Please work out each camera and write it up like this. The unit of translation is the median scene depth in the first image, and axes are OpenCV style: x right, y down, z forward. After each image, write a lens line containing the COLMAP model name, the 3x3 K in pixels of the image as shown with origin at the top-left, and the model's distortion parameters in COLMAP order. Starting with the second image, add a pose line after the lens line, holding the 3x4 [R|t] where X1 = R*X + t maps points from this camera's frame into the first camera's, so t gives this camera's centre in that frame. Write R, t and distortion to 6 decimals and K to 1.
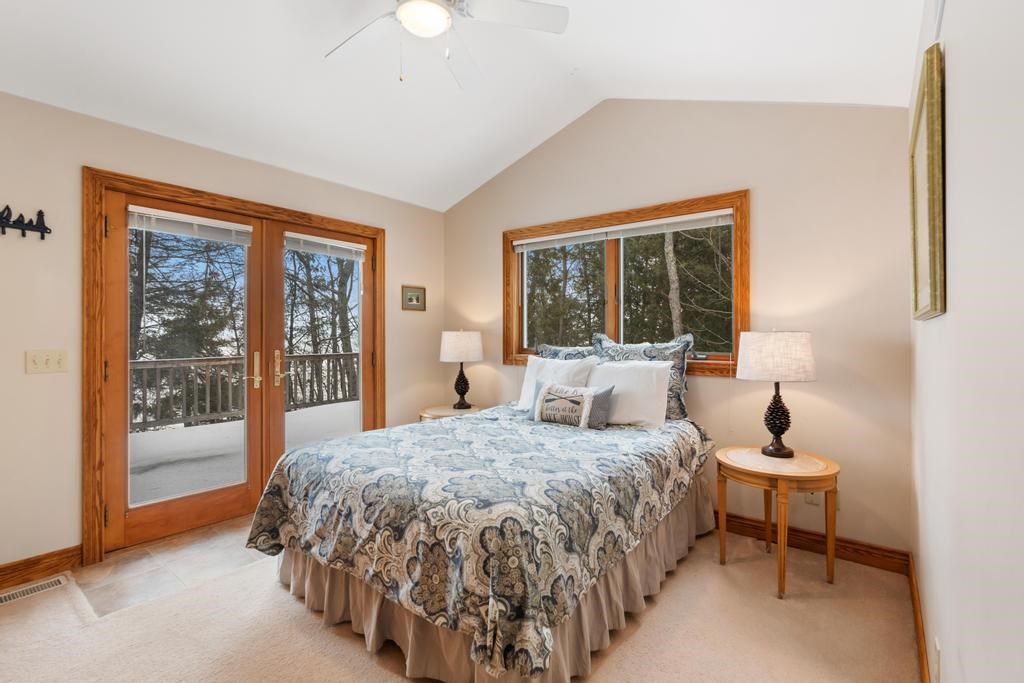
lens RADIAL K [[476.3, 0, 511.8], [0, 476.3, 337.4], [0, 0, 1]] dist [-0.000008, 0.000000]
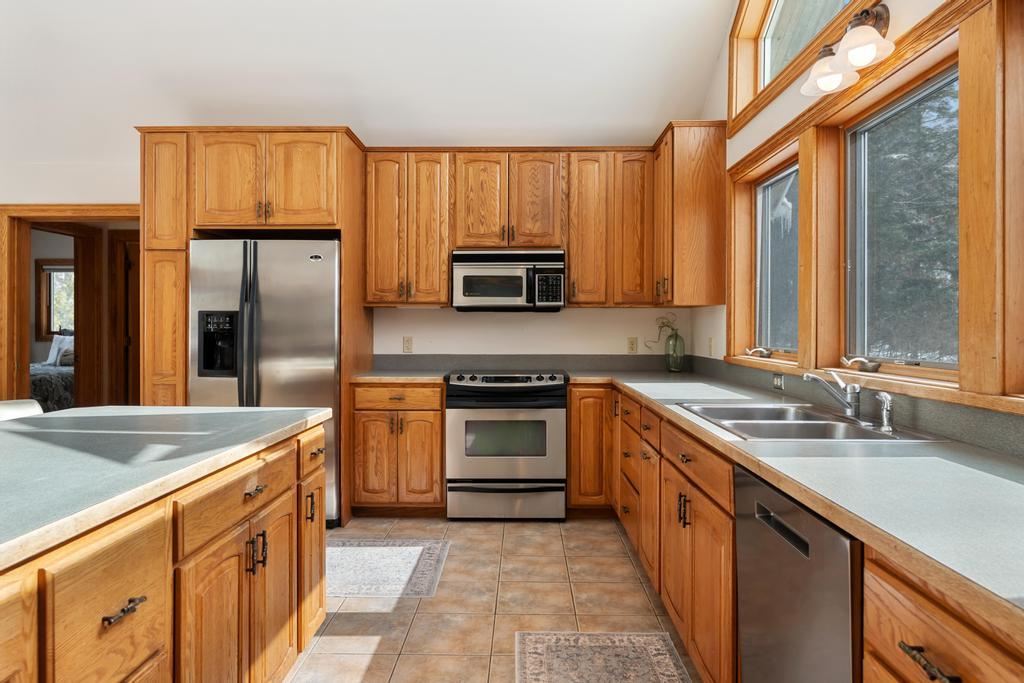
lens RADIAL K [[626.2, 0, 511.9], [0, 626.2, 330.9], [0, 0, 1]] dist [-0.004137, 0.000683]
pose [[0.795565, 0.000258, 0.605868, -0.020233], [-0.003332, 0.999987, 0.003949, 0.008753], [-0.605859, -0.005160, 0.795556, -2.111796]]
